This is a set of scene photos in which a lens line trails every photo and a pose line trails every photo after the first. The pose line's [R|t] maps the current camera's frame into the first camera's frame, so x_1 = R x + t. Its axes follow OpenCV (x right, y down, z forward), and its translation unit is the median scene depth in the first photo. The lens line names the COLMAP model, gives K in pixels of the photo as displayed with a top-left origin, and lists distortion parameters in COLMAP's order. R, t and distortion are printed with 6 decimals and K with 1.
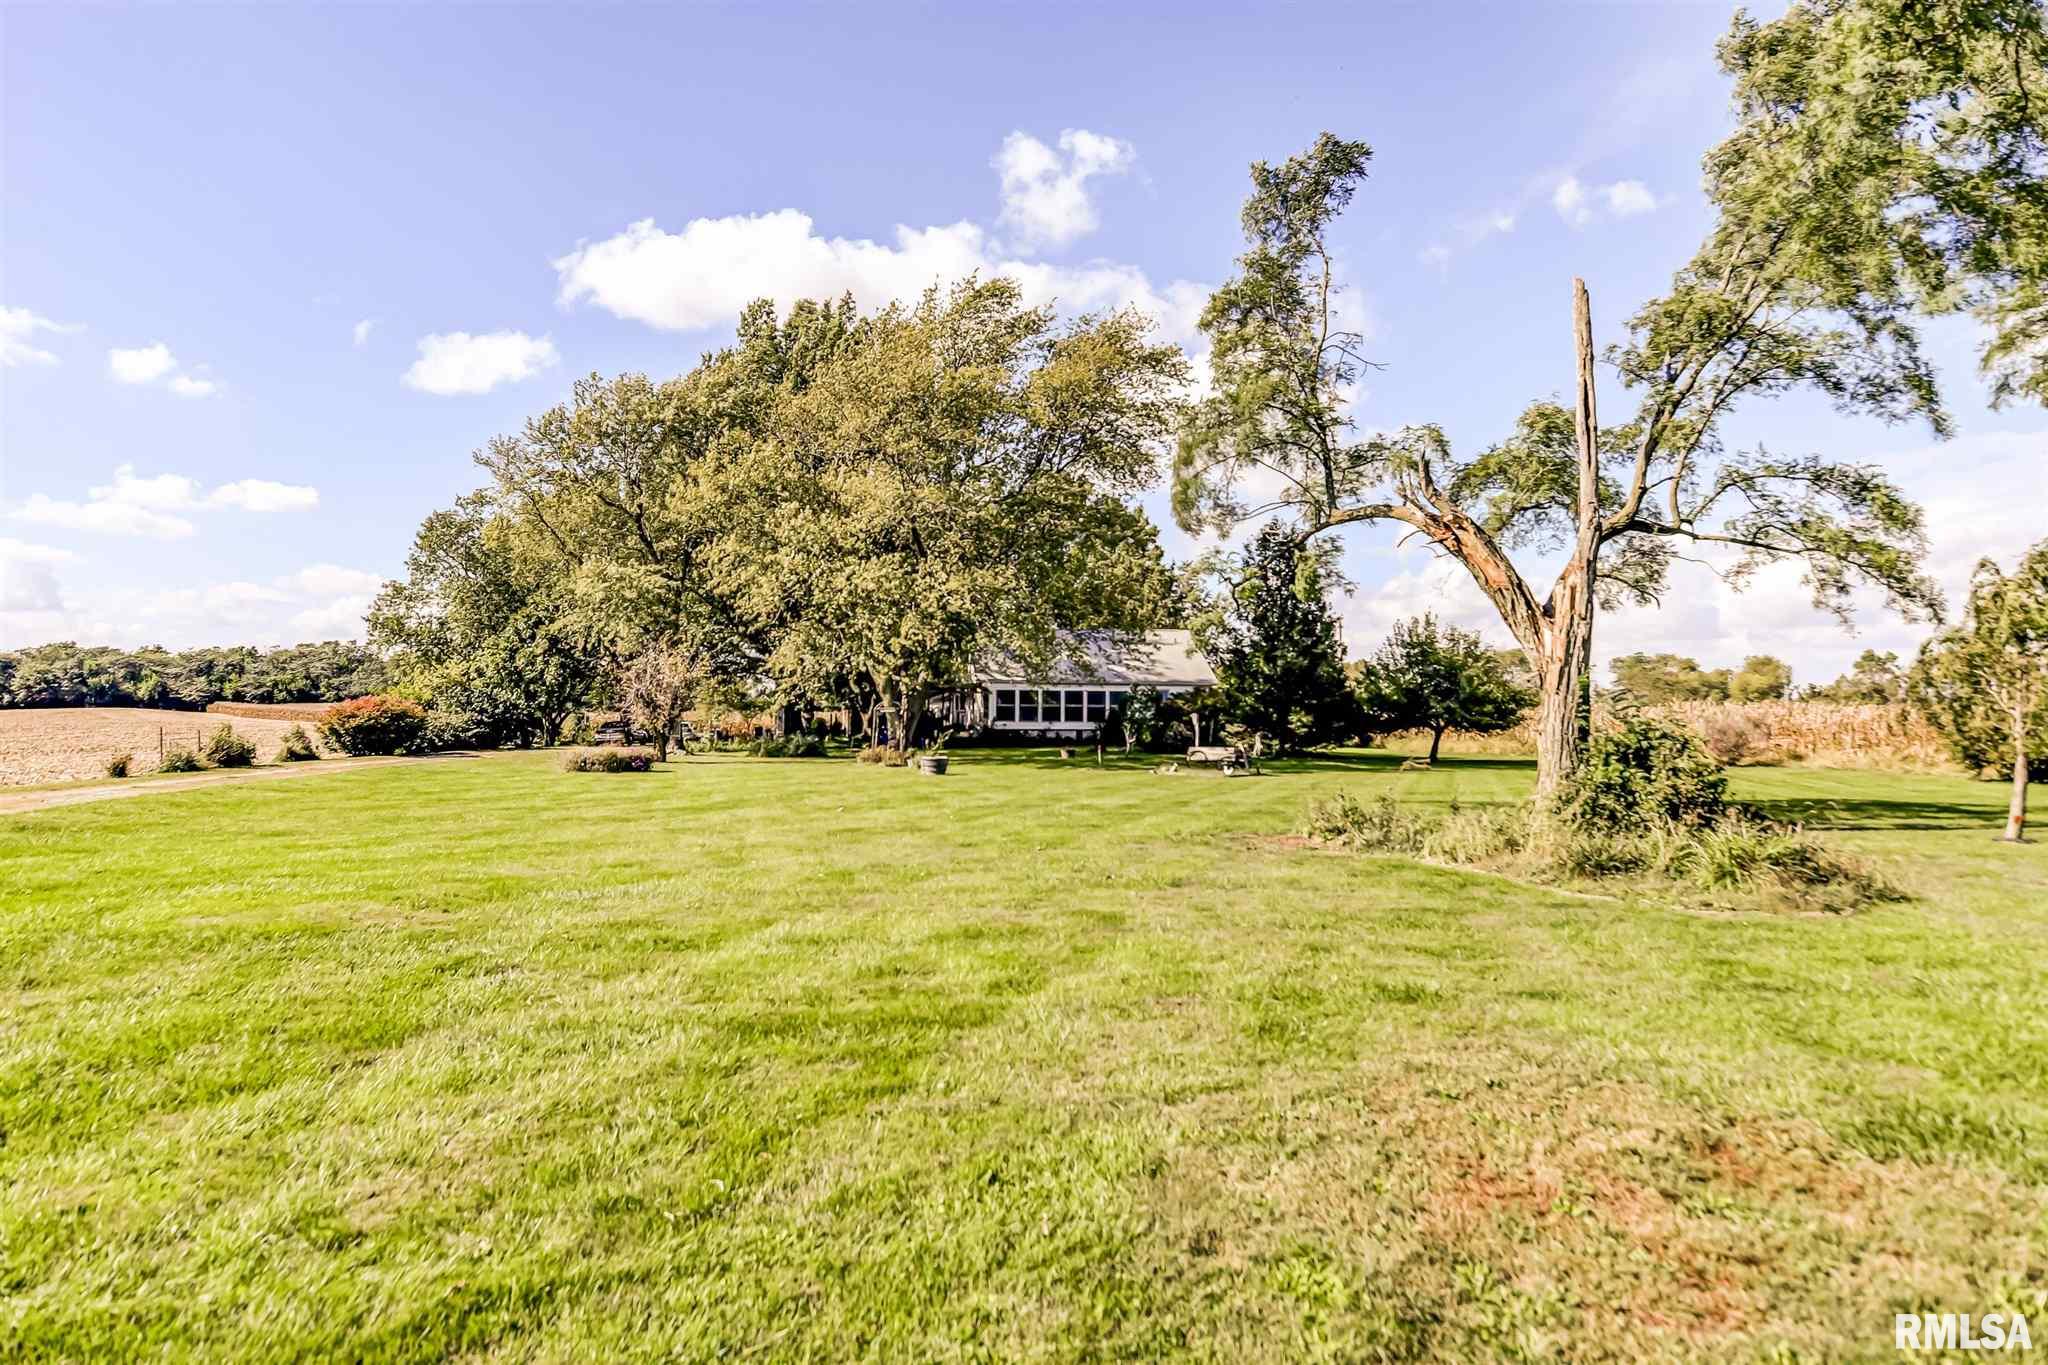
lens RADIAL K [[1222.8, 0, 1024.0], [0, 1222.8, 682.5], [0, 0, 1]] dist [-0.001197, 0.000107]
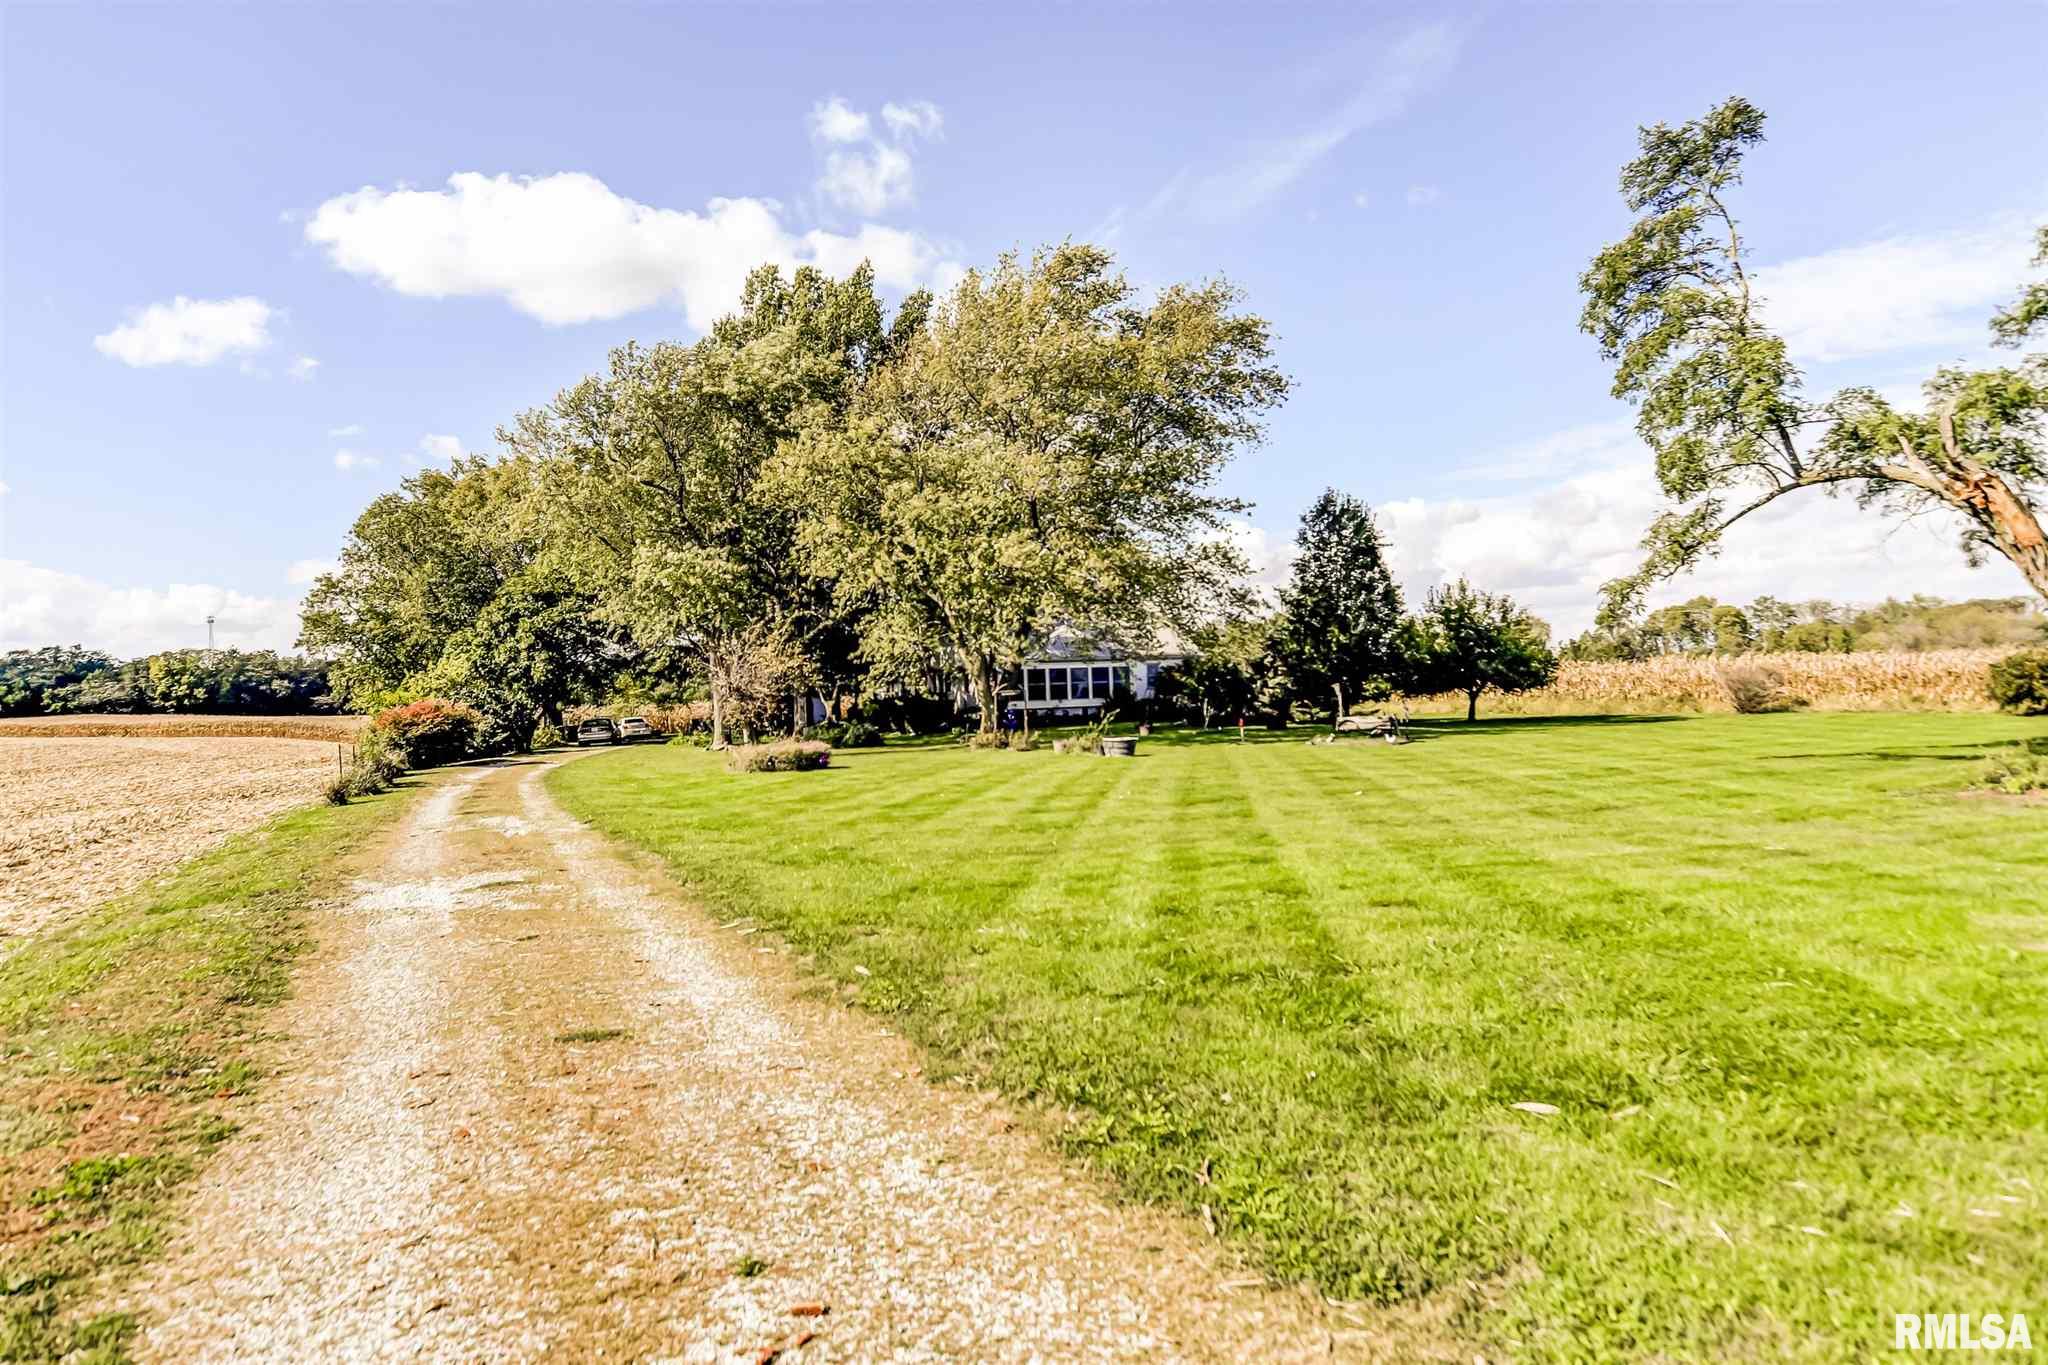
lens RADIAL K [[1222.0, 0, 1024.0], [0, 1222.0, 682.5], [0, 0, 1]] dist [0.018038, -0.000268]
pose [[0.985975, -0.039312, 0.162197, -0.171622], [0.036442, 0.999123, 0.020633, -0.003519], [-0.162866, -0.014432, 0.986543, 0.029214]]
